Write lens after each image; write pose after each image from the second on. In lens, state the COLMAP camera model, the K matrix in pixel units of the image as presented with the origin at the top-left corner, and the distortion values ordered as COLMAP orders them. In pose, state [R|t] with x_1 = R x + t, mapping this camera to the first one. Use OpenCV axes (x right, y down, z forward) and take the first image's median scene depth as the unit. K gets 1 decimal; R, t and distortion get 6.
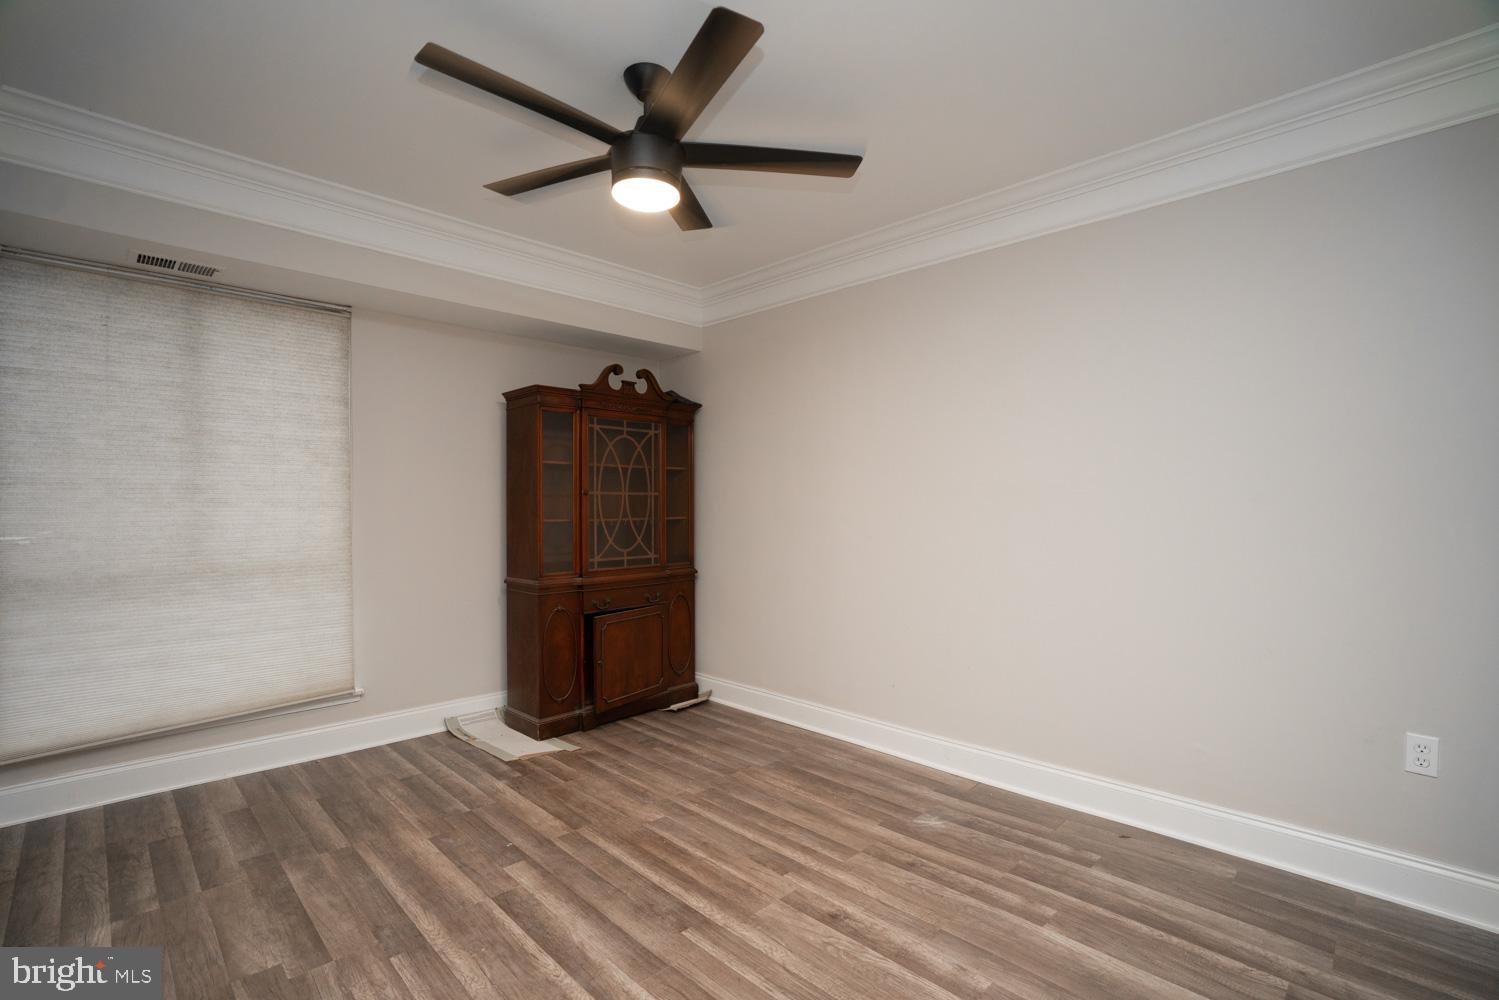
lens RADIAL K [[683.5, 0, 749.5], [0, 683.5, 500.0], [0, 0, 1]] dist [-0.001224, -0.000181]
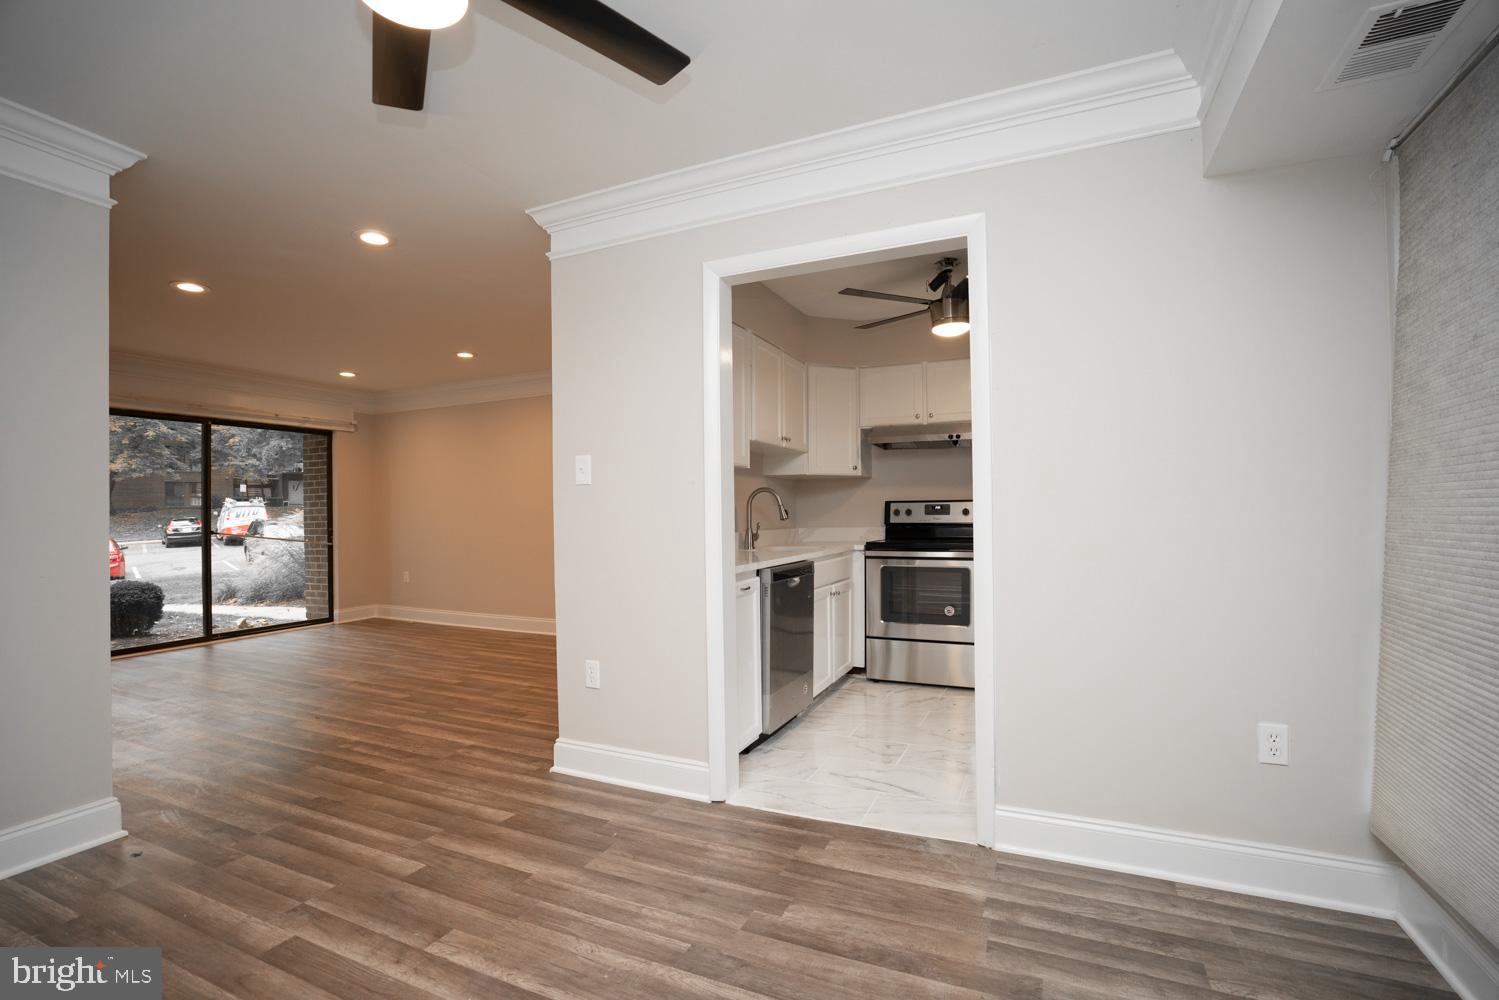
lens RADIAL K [[683.5, 0, 749.5], [0, 683.5, 500.0], [0, 0, 1]] dist [-0.001224, -0.000181]
pose [[-0.935959, 0.014187, -0.351824, -0.251052], [0.023815, 0.999451, -0.023053, 0.032616], [0.351303, -0.029955, -0.935782, 1.942836]]
